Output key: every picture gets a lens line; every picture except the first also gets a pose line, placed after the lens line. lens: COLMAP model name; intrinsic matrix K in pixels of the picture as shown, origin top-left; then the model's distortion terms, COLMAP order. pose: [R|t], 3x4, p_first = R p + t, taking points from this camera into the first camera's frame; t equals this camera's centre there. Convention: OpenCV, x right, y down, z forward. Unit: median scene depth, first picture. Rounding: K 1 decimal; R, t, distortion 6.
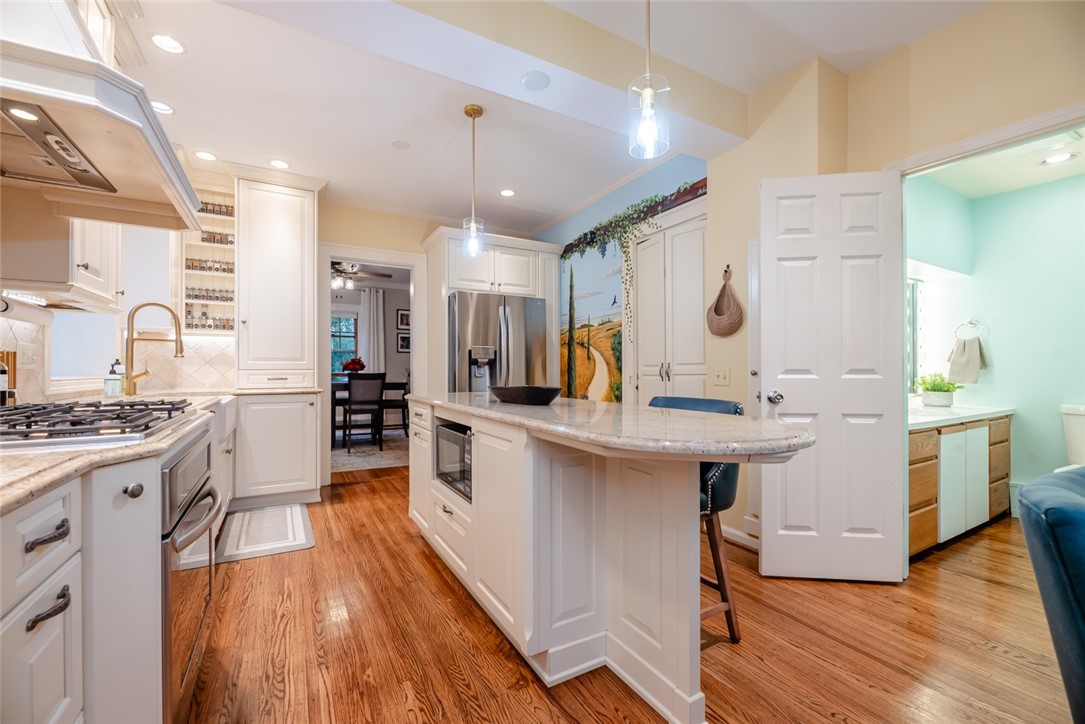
lens RADIAL K [[448.0, 0, 538.8], [0, 448.0, 367.4], [0, 0, 1]] dist [-0.001828, -0.000231]
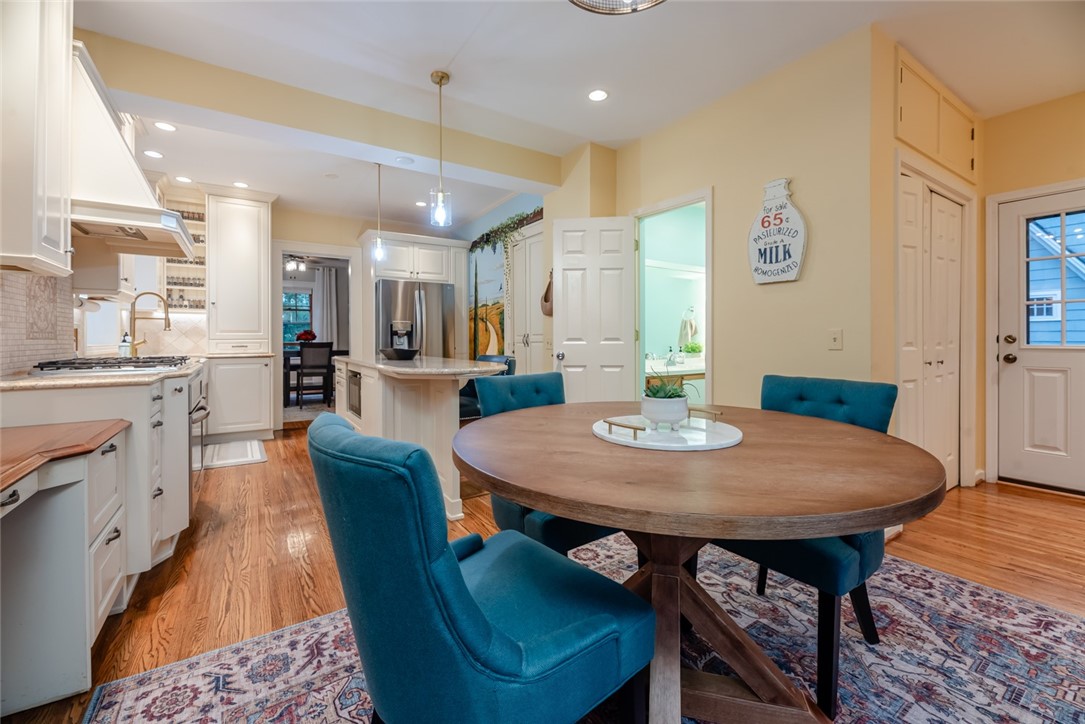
lens RADIAL K [[448.0, 0, 534.5], [0, 448.0, 338.4], [0, 0, 1]] dist [-0.001828, -0.000231]
pose [[0.998222, -0.002087, 0.059572, 0.188090], [0.001988, 0.999997, 0.001716, 0.001637], [-0.059575, -0.001594, 0.998223, -0.338279]]
